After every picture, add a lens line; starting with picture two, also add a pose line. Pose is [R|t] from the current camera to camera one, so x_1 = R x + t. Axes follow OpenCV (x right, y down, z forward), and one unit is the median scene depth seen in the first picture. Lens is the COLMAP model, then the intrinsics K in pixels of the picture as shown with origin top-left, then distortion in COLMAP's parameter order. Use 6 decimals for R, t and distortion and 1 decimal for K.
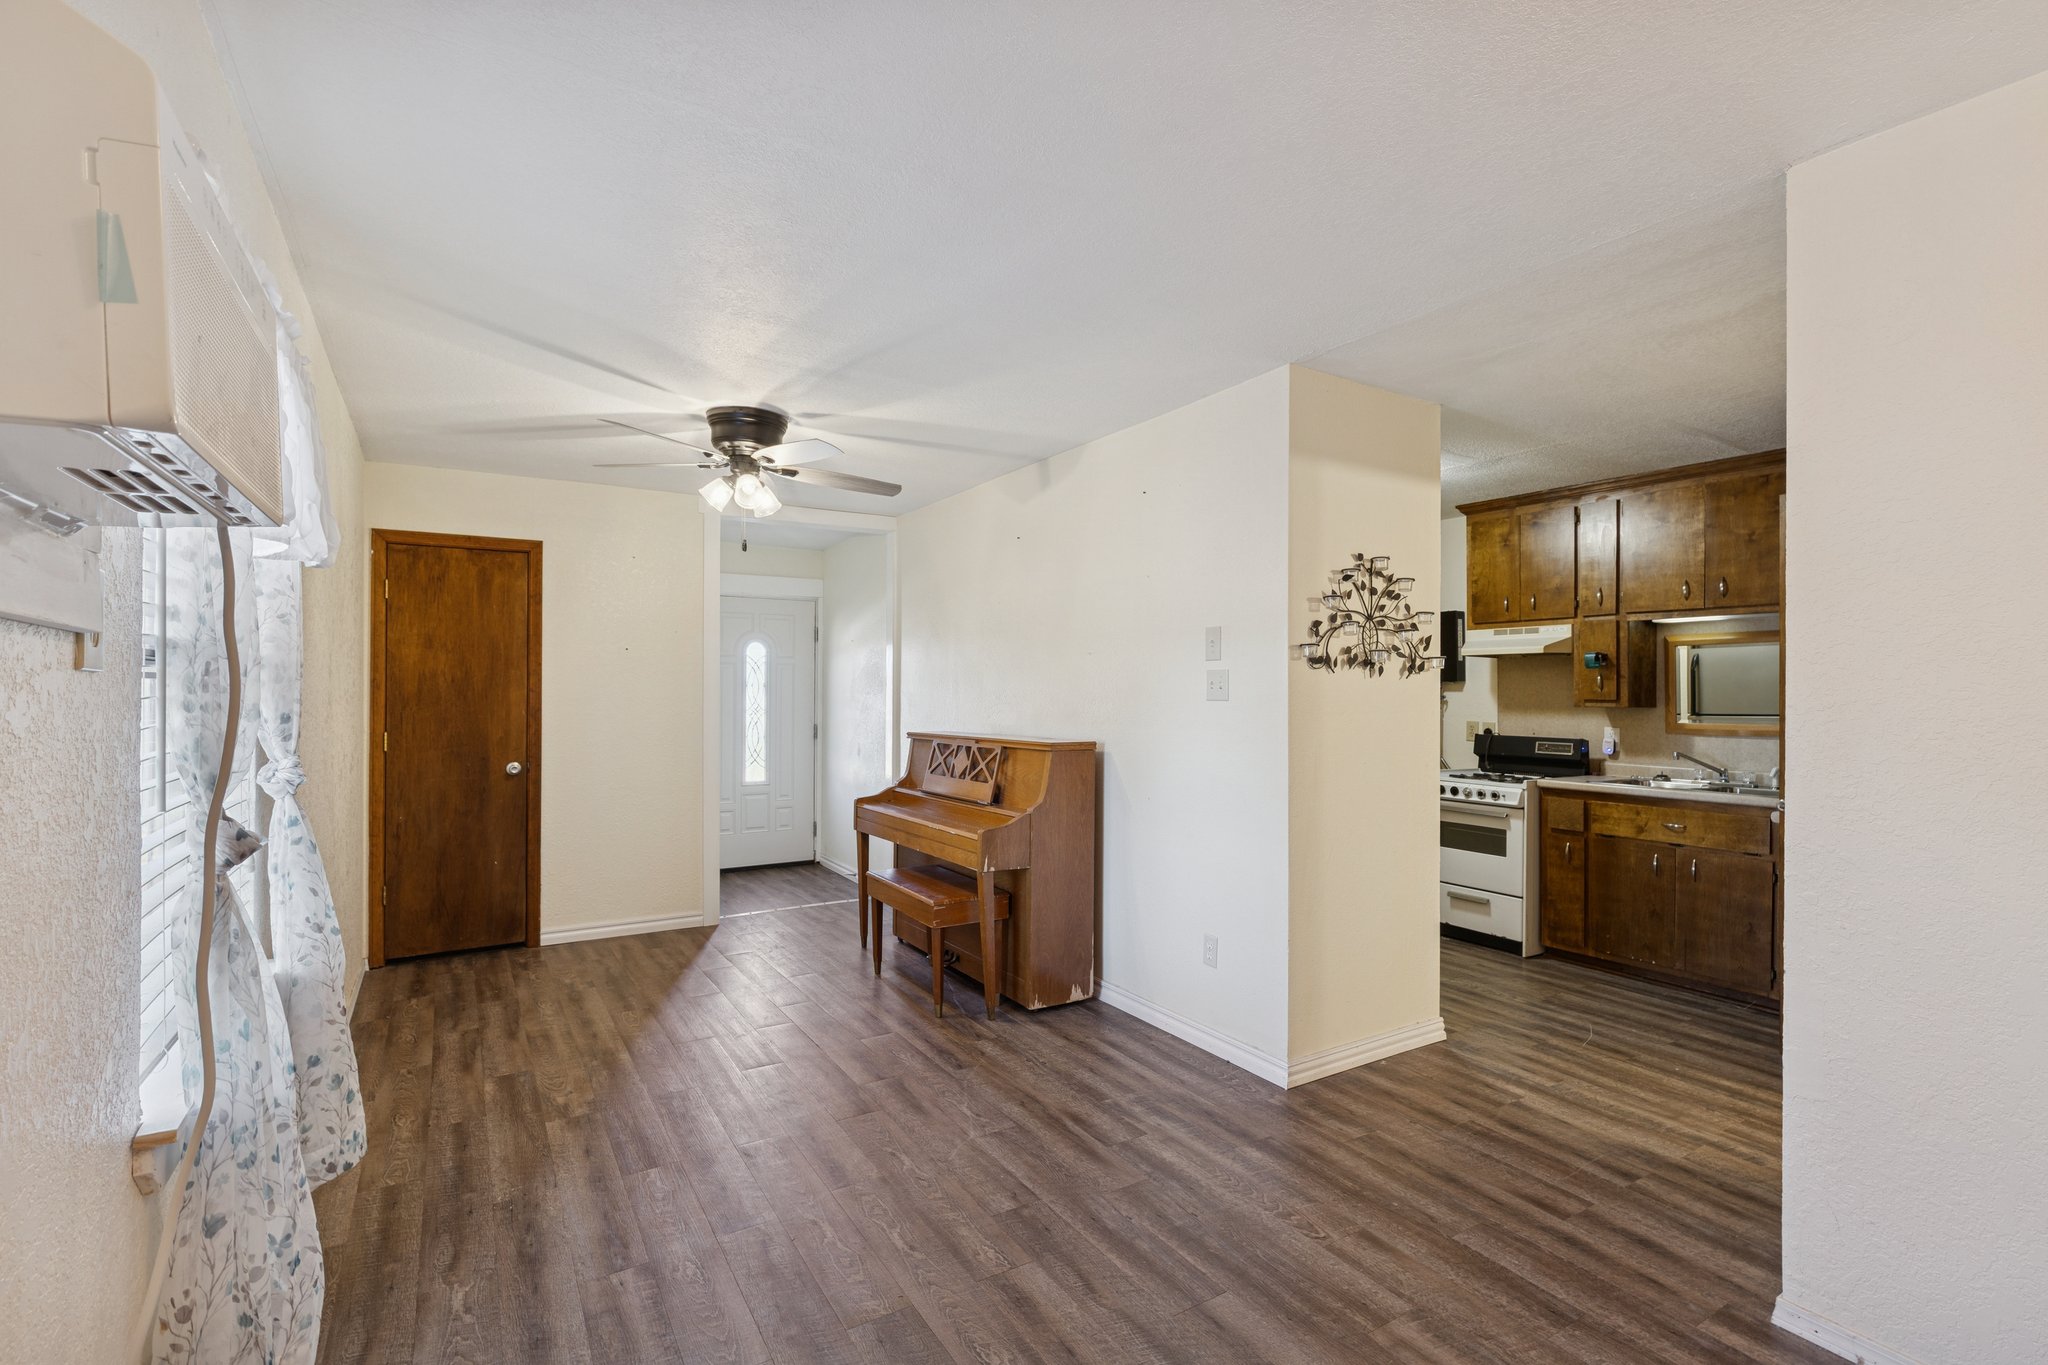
lens RADIAL K [[925.8, 0, 1025.6], [0, 925.8, 675.5], [0, 0, 1]] dist [0.005706, 0.000023]
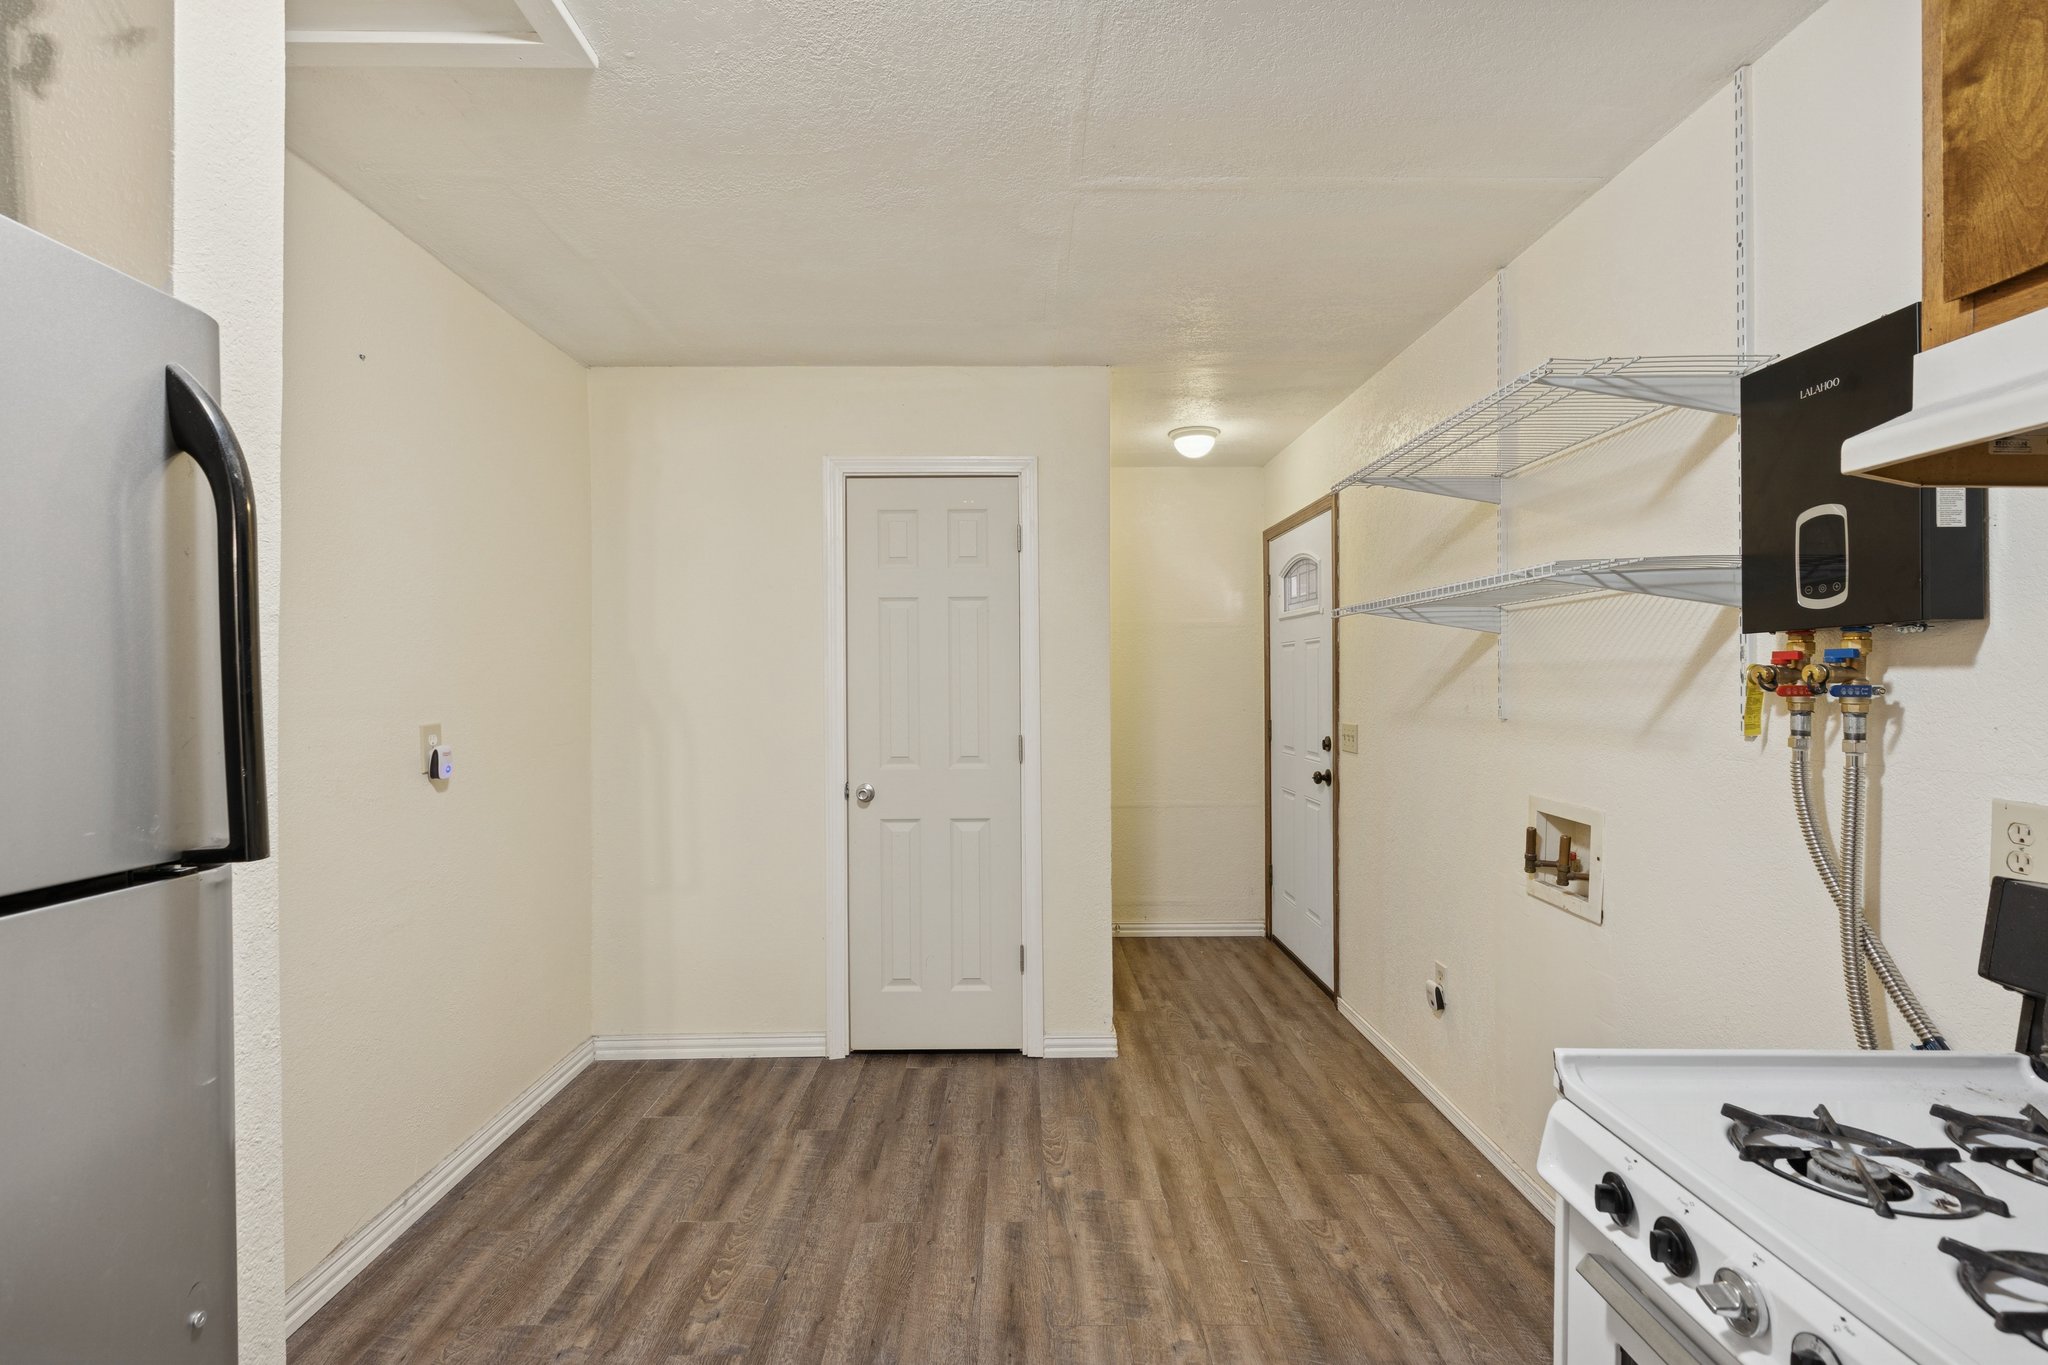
lens RADIAL K [[951.7, 0, 1024.0], [0, 951.7, 682.5], [0, 0, 1]] dist [0.001669, 0.000039]
pose [[0.861980, -0.005703, -0.506909, 0.470224], [0.015801, 0.999753, 0.015622, 0.016719], [0.506695, -0.021476, 0.861858, 0.827091]]
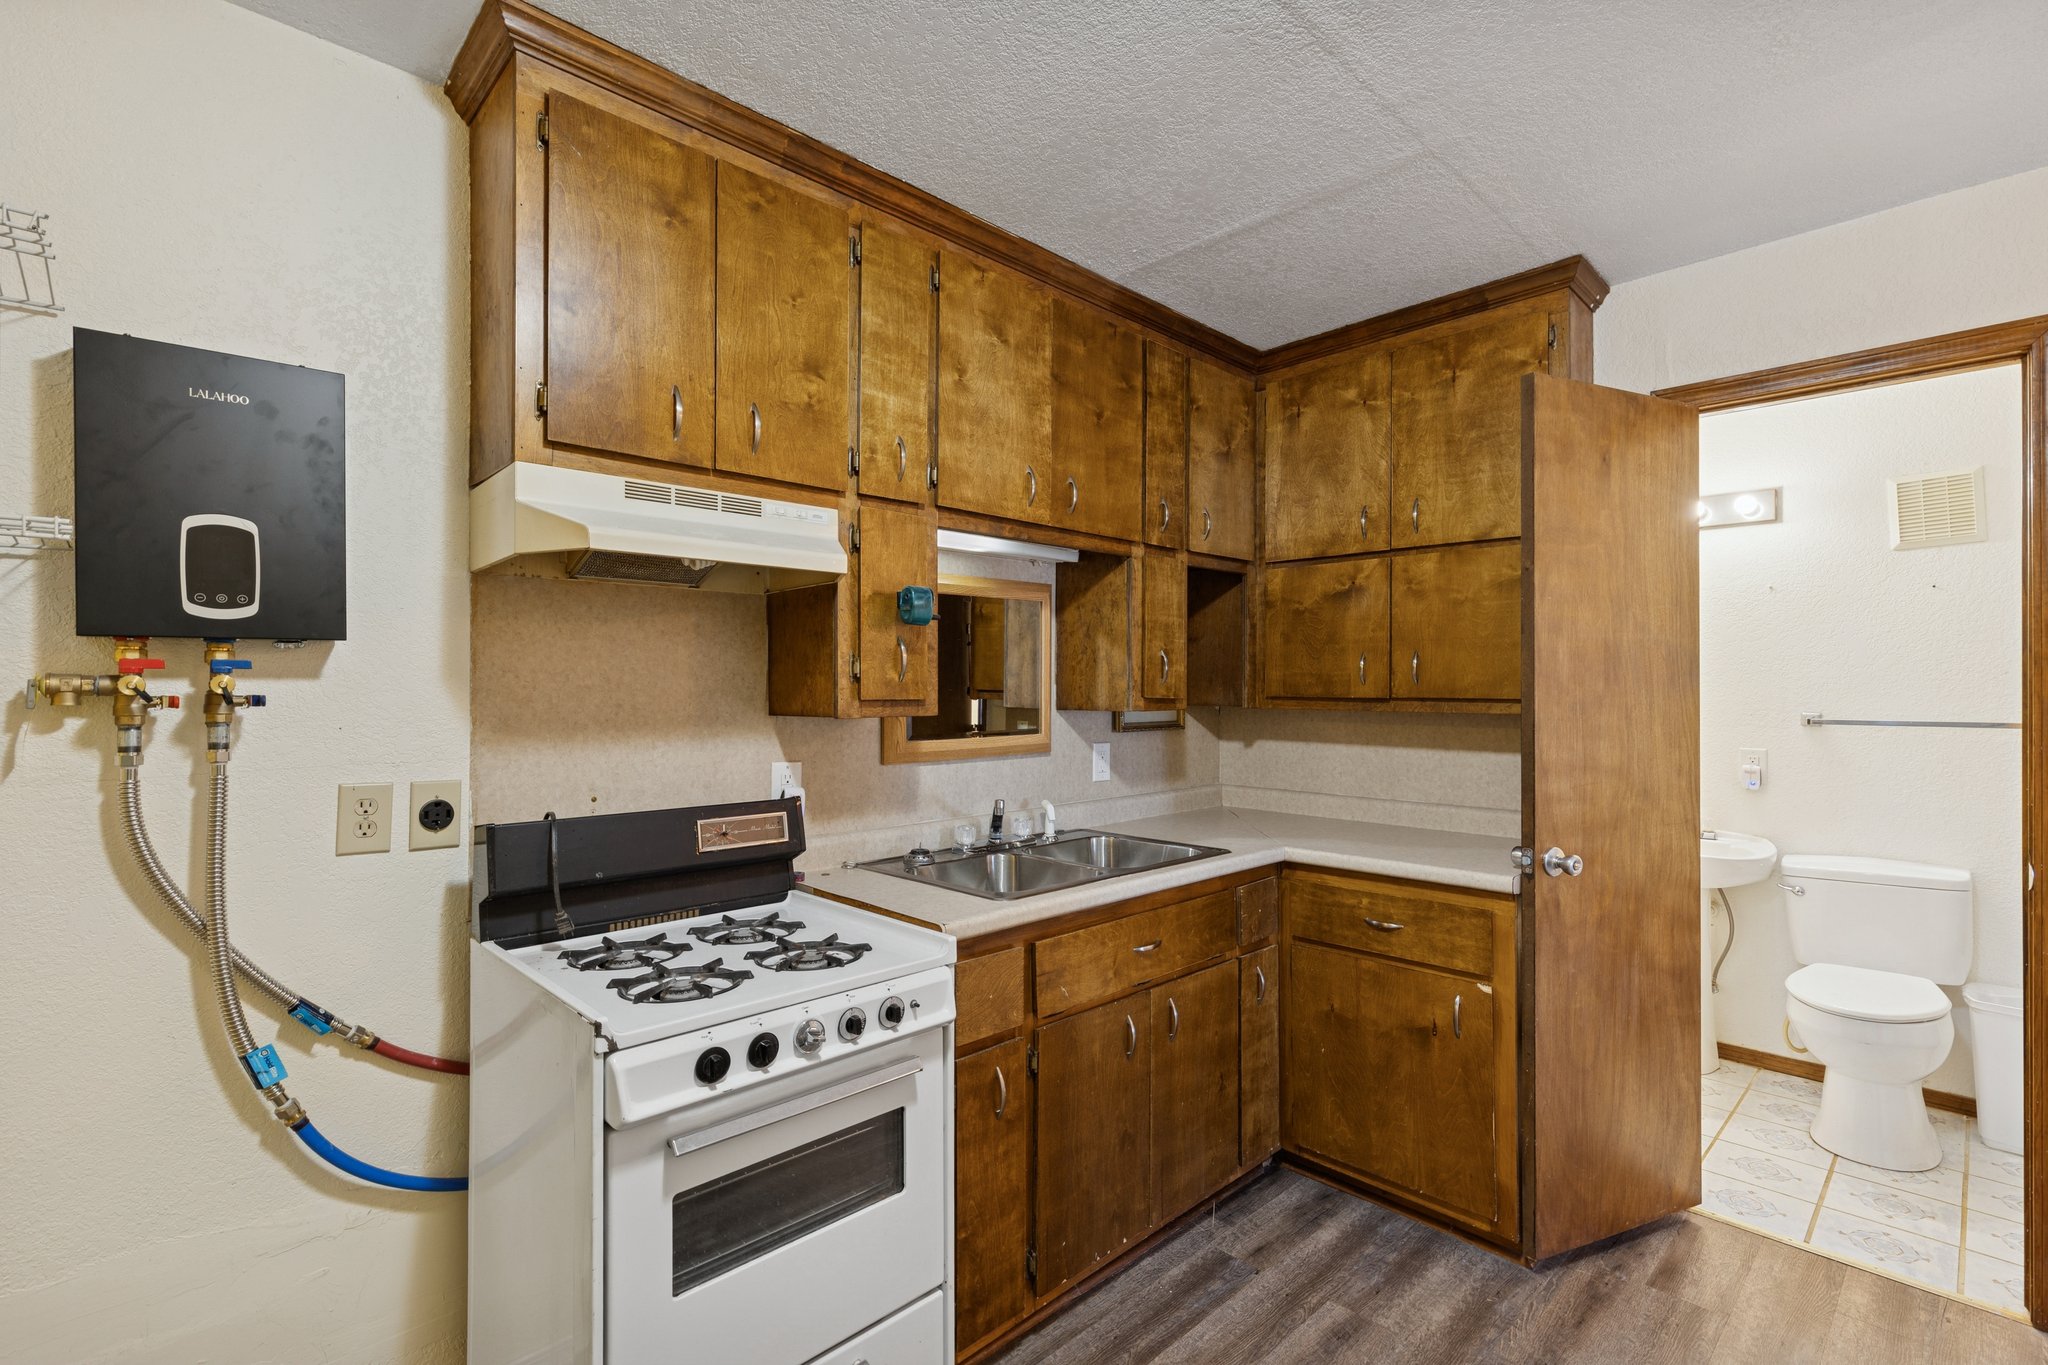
lens RADIAL K [[925.8, 0, 1025.6], [0, 925.8, 675.5], [0, 0, 1]] dist [0.005706, 0.000023]
pose [[-0.217031, 0.004253, 0.976155, 0.191995], [-0.018191, 0.999799, -0.008401, 0.017762], [-0.975995, -0.019581, -0.216910, 1.032335]]
